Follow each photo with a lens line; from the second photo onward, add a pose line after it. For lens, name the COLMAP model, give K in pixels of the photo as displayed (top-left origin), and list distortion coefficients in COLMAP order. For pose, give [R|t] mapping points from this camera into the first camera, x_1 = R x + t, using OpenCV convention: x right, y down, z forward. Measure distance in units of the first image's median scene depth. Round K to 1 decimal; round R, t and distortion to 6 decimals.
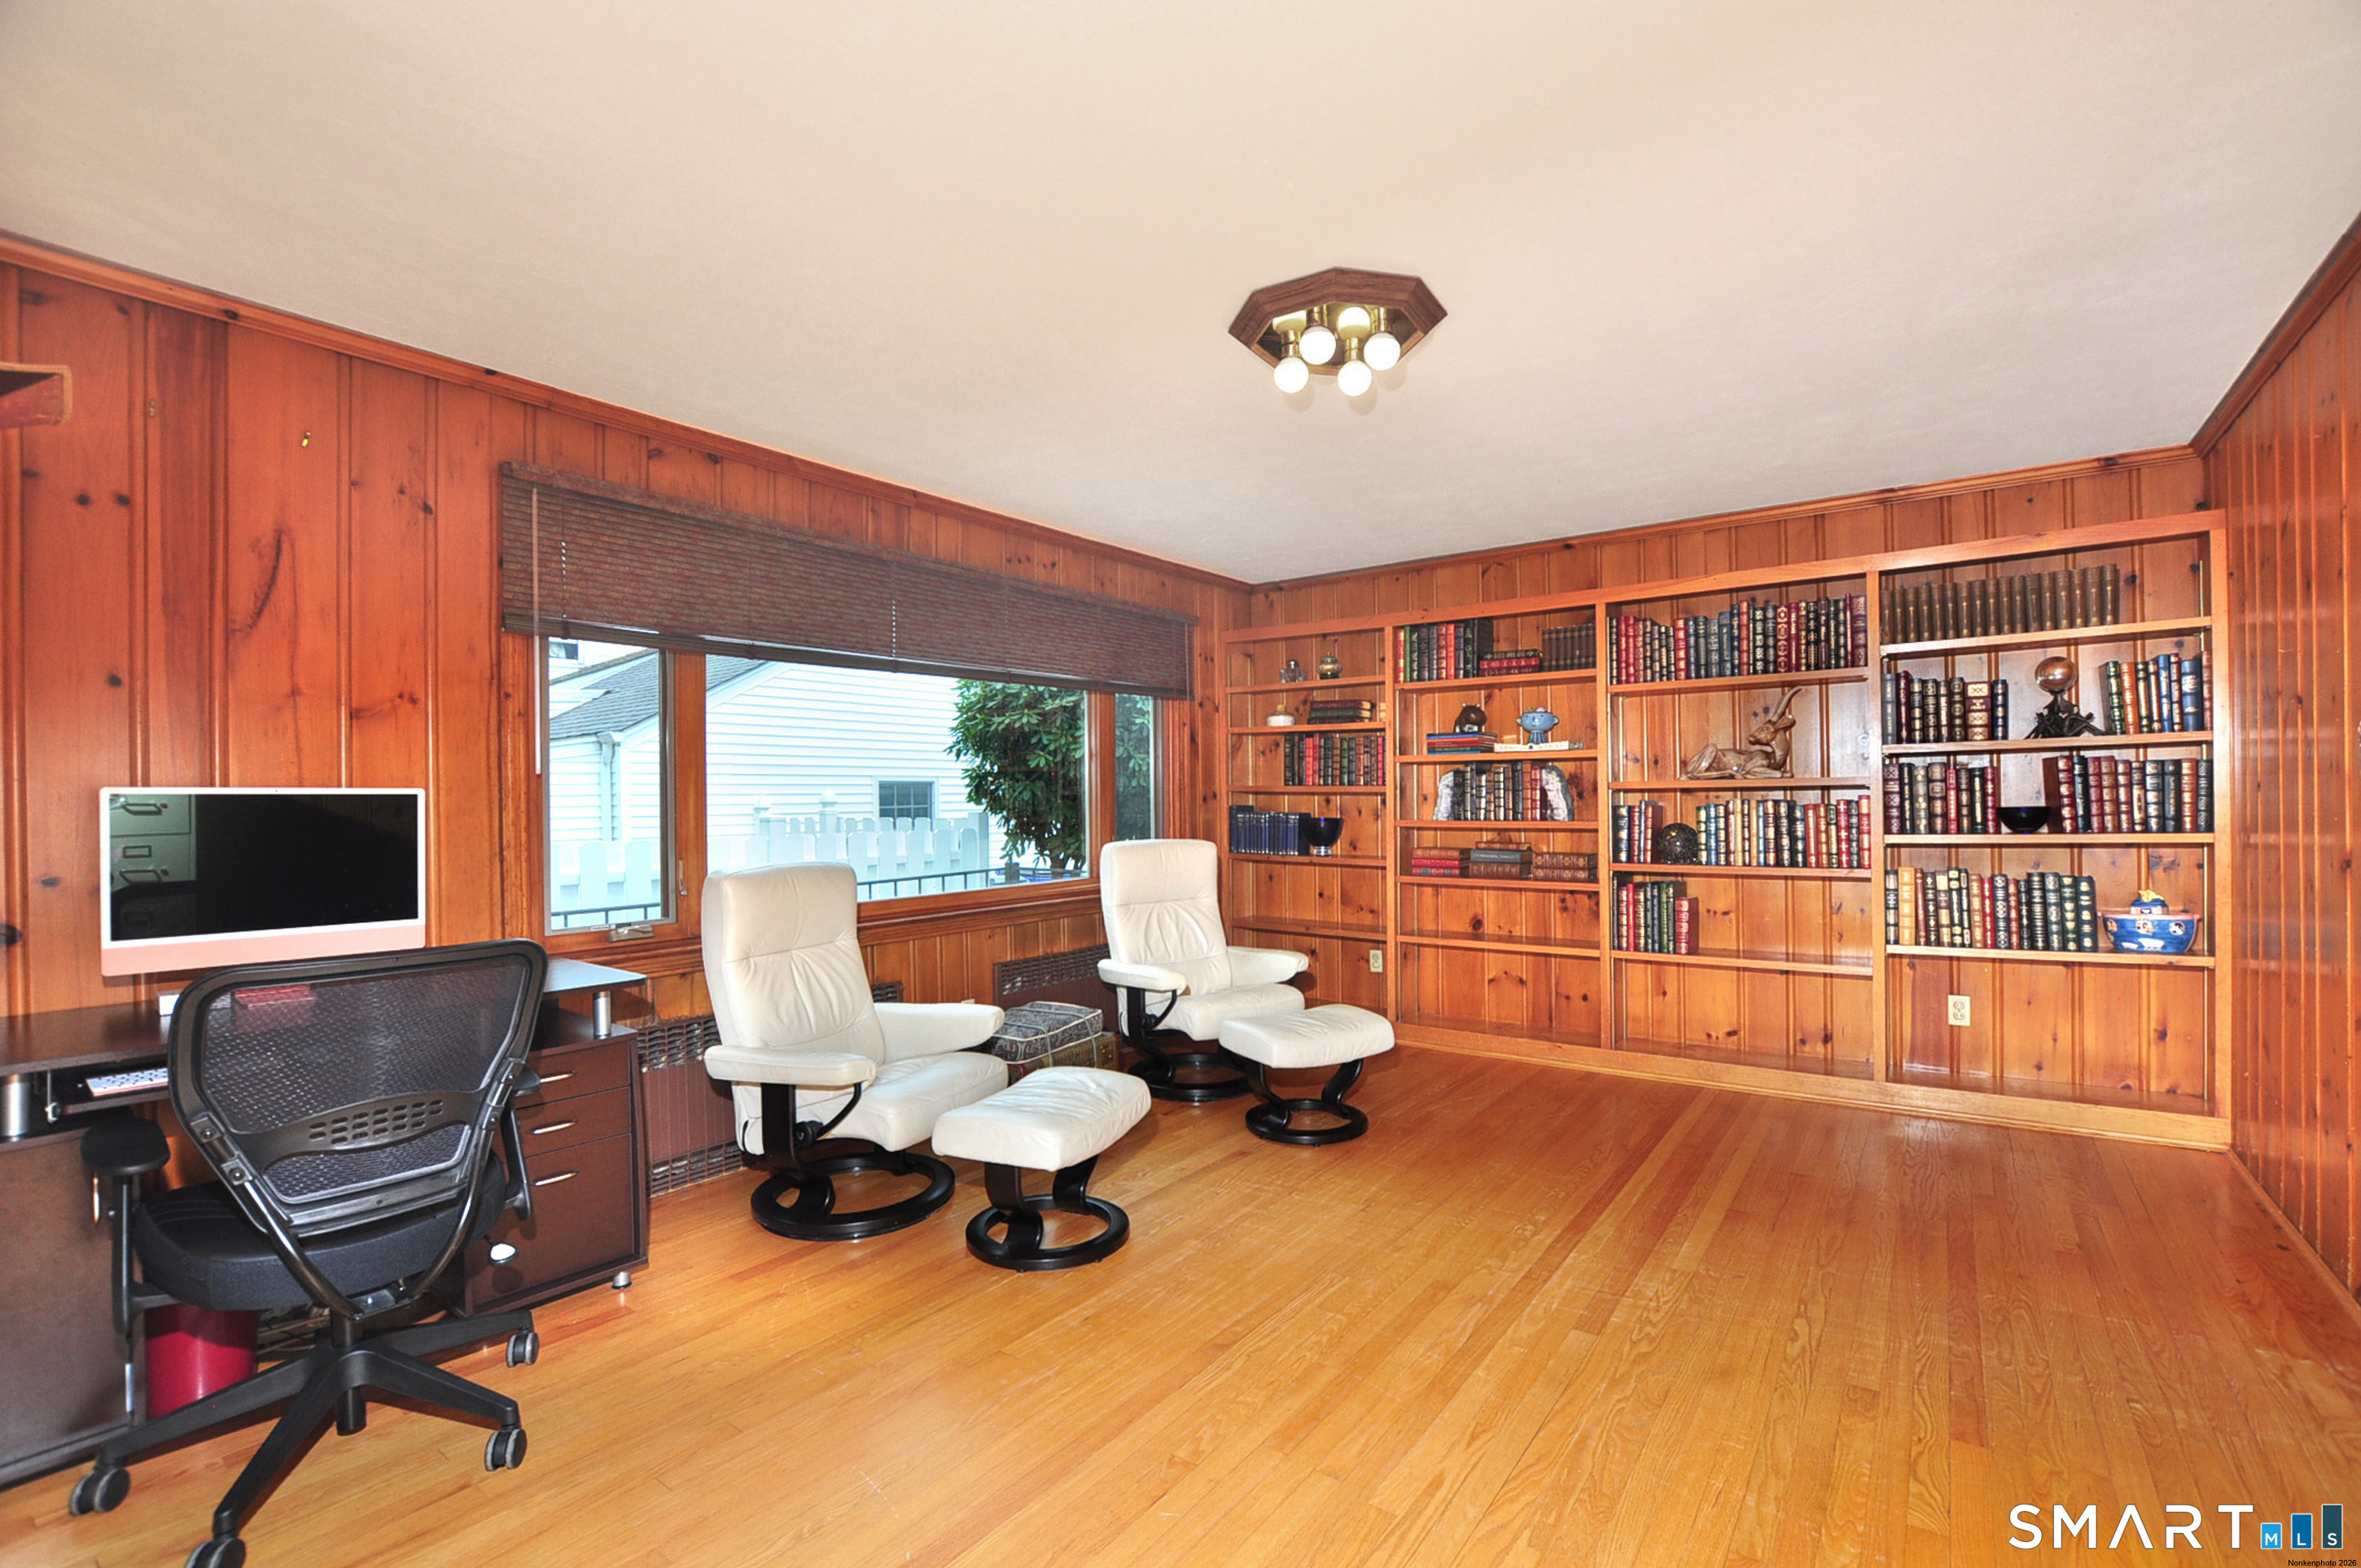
lens RADIAL K [[1052.0, 0, 1149.9], [0, 1052.0, 797.2], [0, 0, 1]] dist [-0.021742, -0.000239]
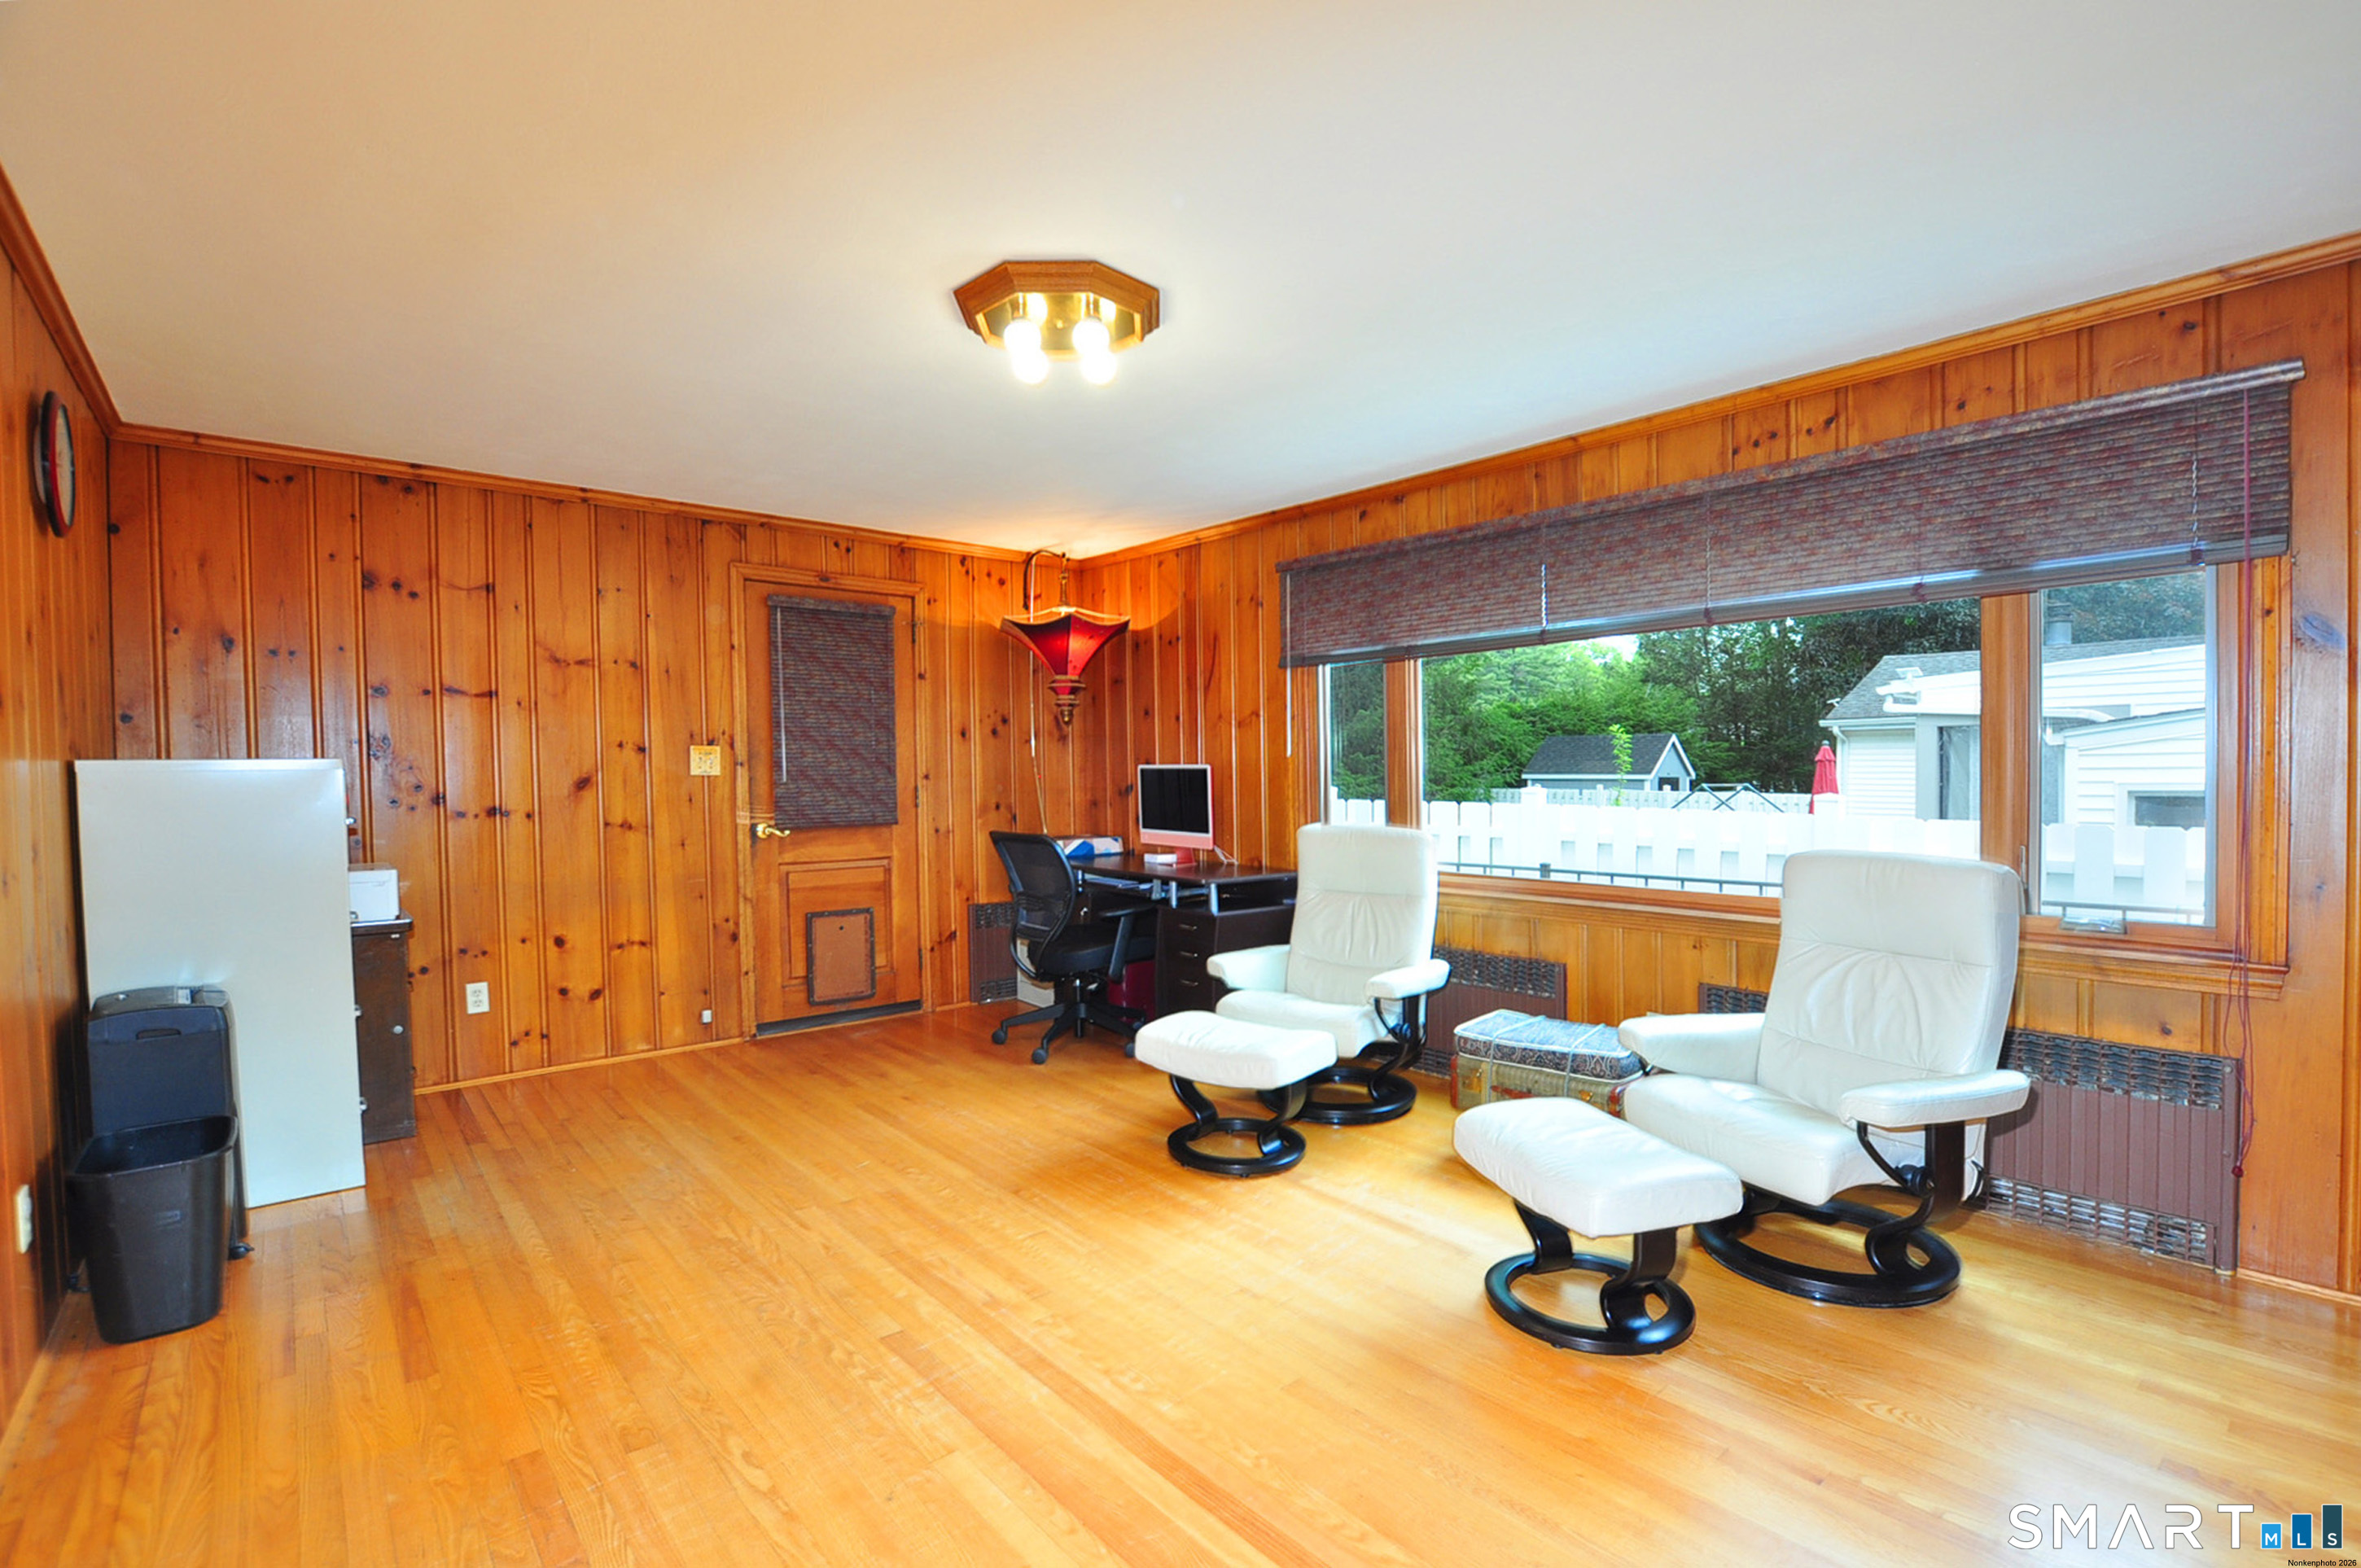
lens RADIAL K [[1052.0, 0, 1149.9], [0, 1052.0, 797.2], [0, 0, 1]] dist [-0.021742, -0.000239]
pose [[-0.227080, 0.024388, -0.973571, 0.992311], [-0.006177, 0.999630, 0.026482, 0.001581], [0.973857, 0.012028, -0.226845, 1.119928]]
